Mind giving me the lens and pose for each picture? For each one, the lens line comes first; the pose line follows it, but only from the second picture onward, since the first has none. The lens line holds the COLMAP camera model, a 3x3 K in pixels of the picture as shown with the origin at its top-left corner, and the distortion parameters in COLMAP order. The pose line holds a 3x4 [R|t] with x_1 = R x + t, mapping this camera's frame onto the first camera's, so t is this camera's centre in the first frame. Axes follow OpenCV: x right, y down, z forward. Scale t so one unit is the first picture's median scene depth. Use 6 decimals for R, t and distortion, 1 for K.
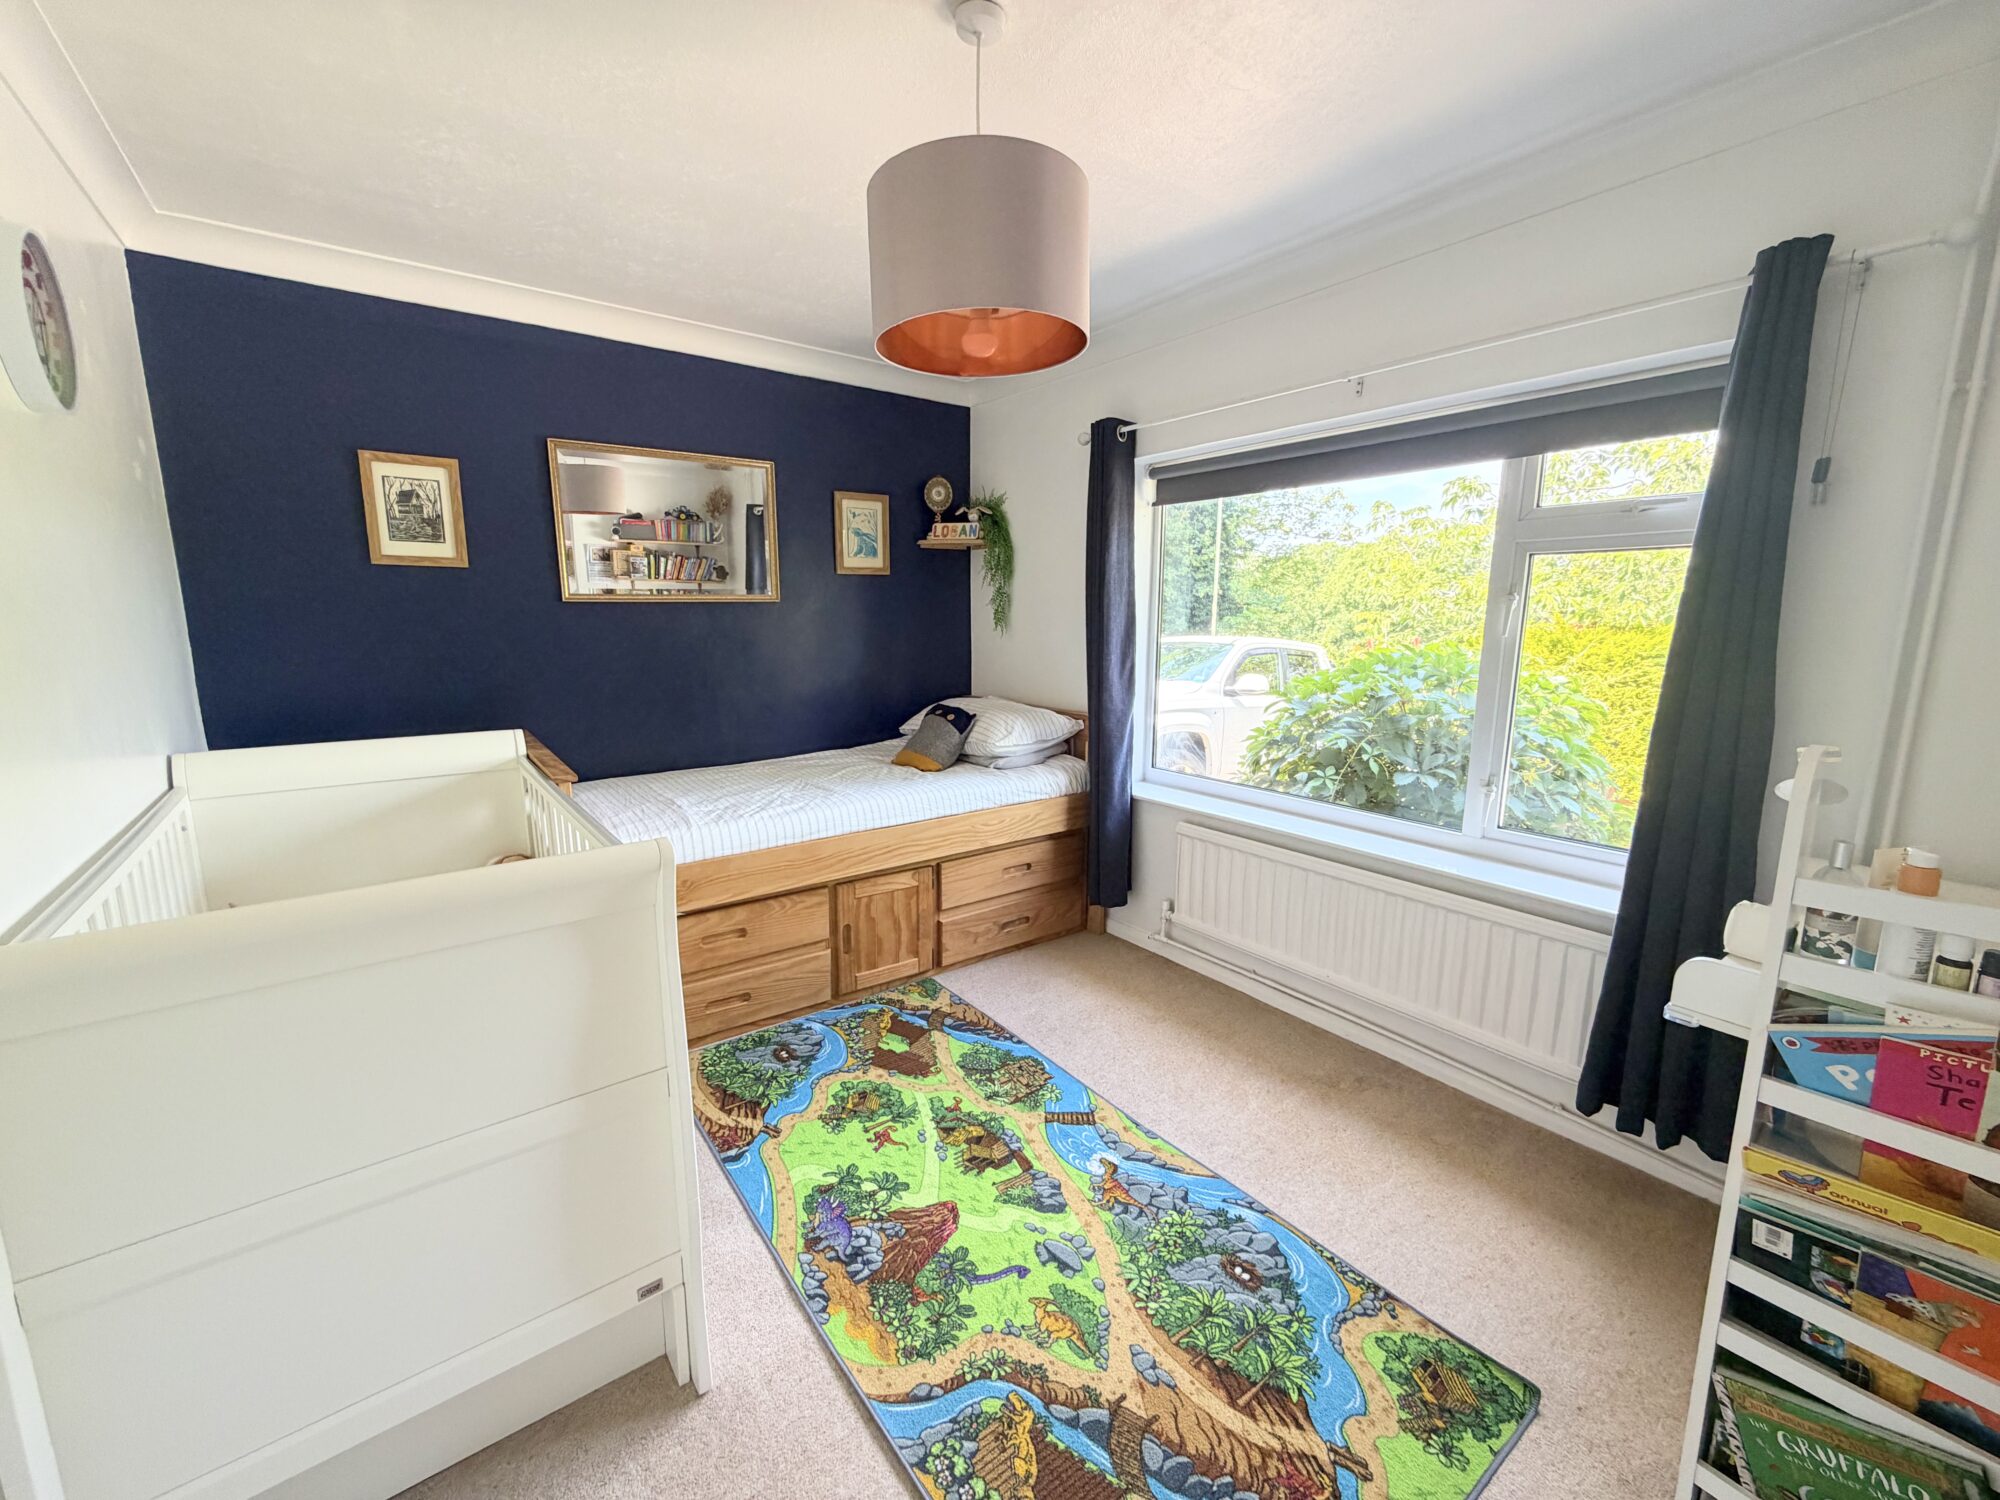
lens RADIAL K [[798.9, 0, 992.0], [0, 798.9, 748.1], [0, 0, 1]] dist [-0.000021, 0.000161]
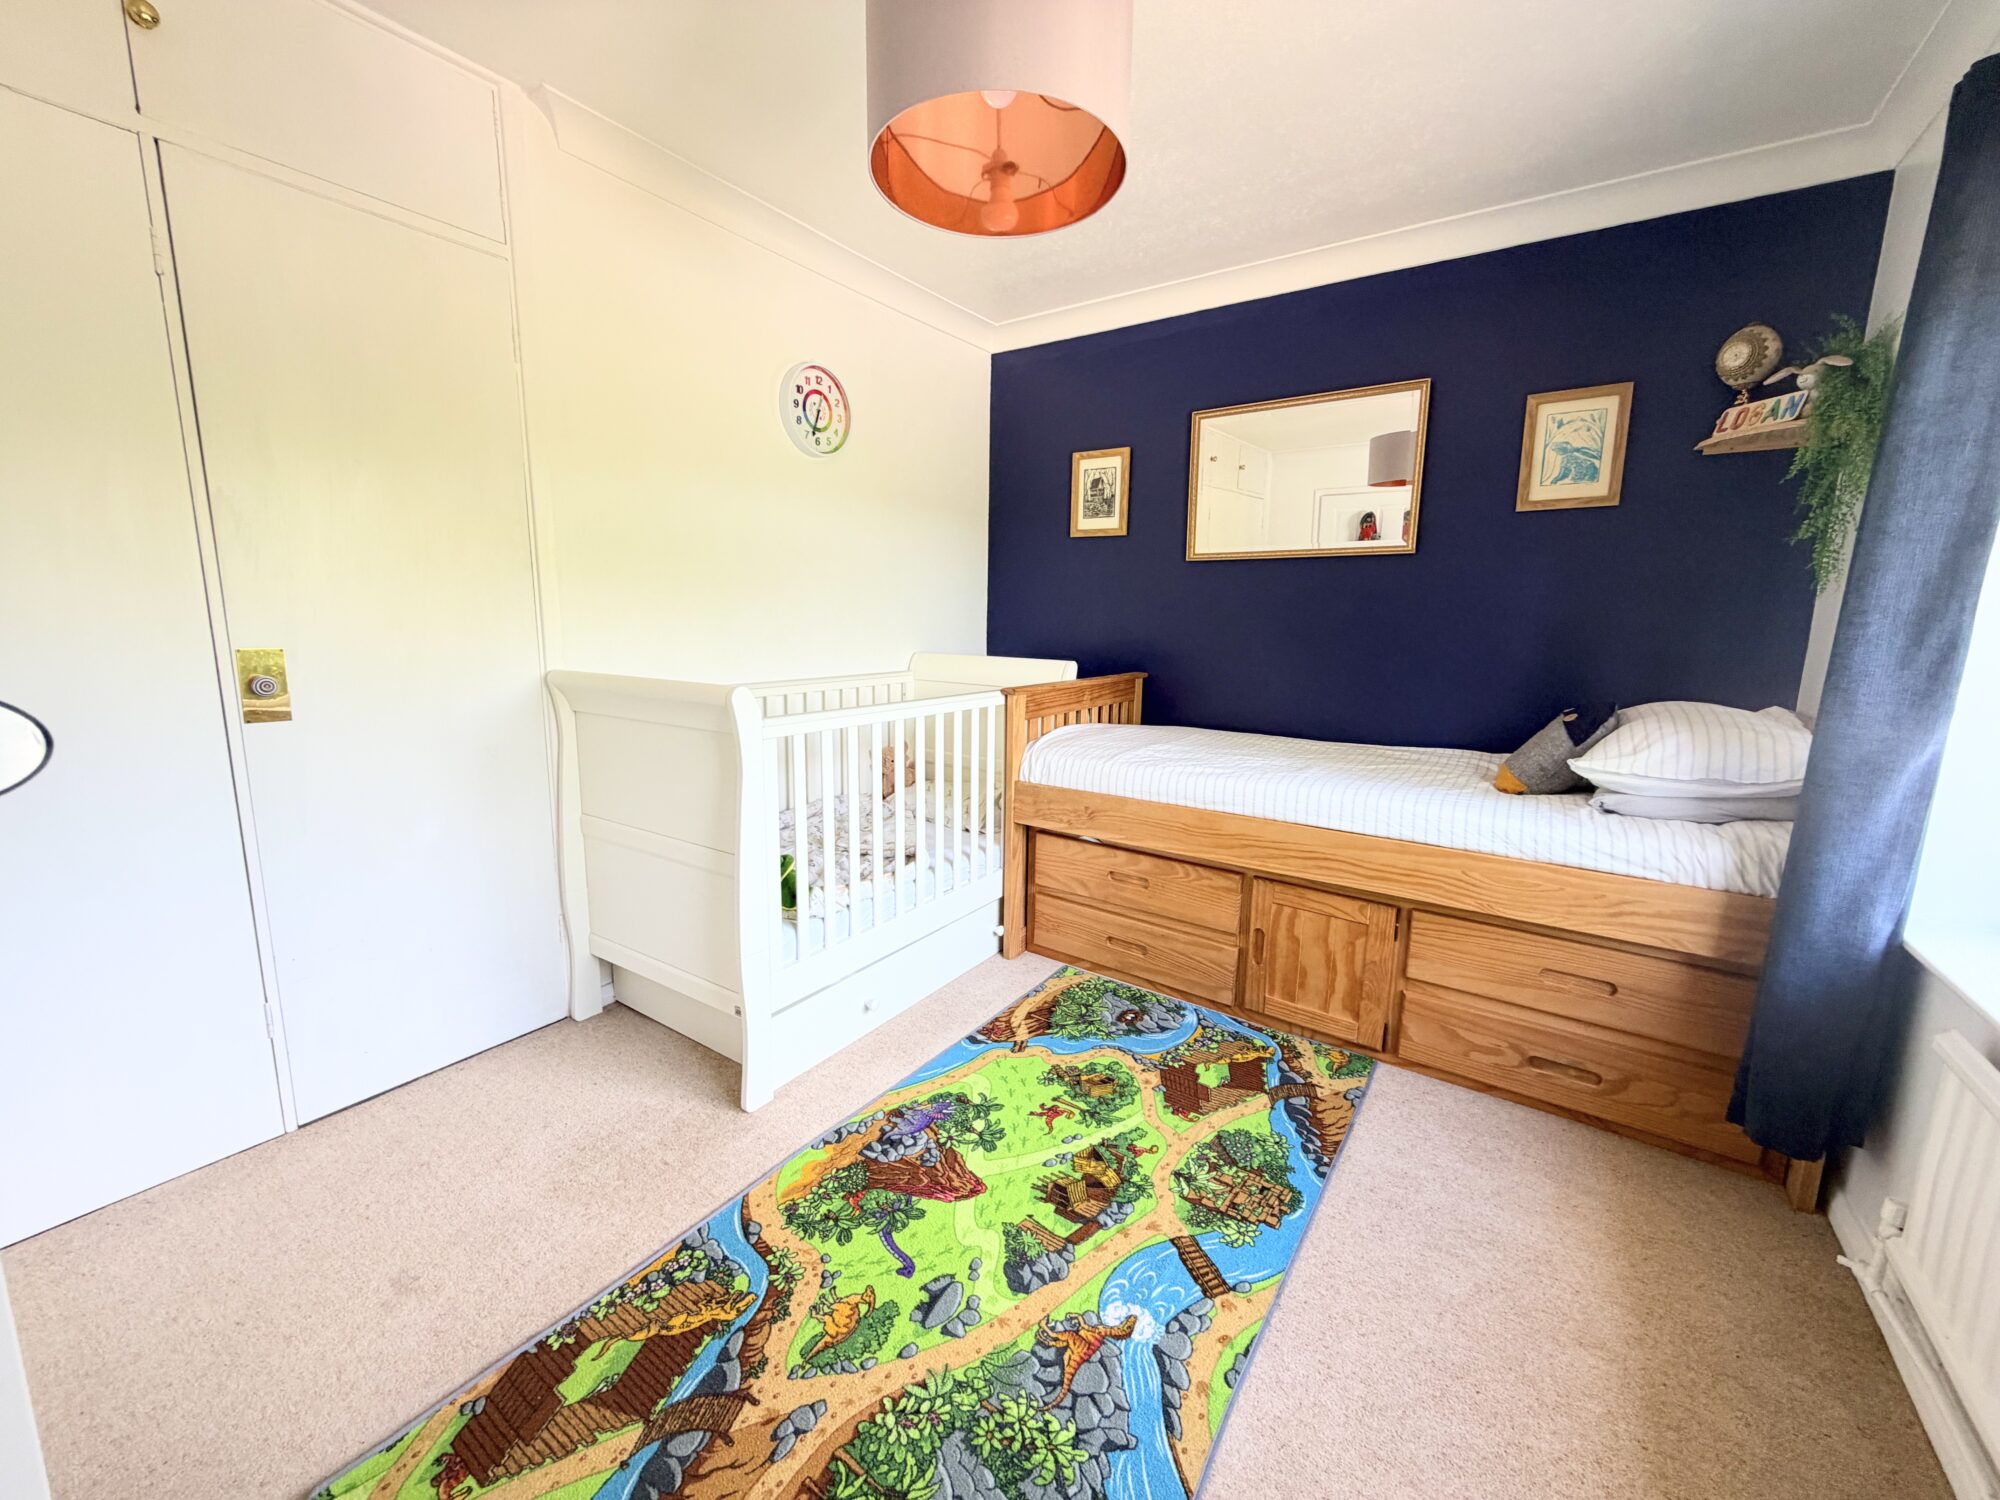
lens RADIAL K [[798.9, 0, 994.1], [0, 798.9, 744.7], [0, 0, 1]] dist [-0.000021, 0.000161]
pose [[0.316214, 0.157244, -0.935565, 0.648558], [-0.175098, 0.978899, 0.105346, -0.006818], [0.932389, 0.130504, 0.337075, 0.596756]]
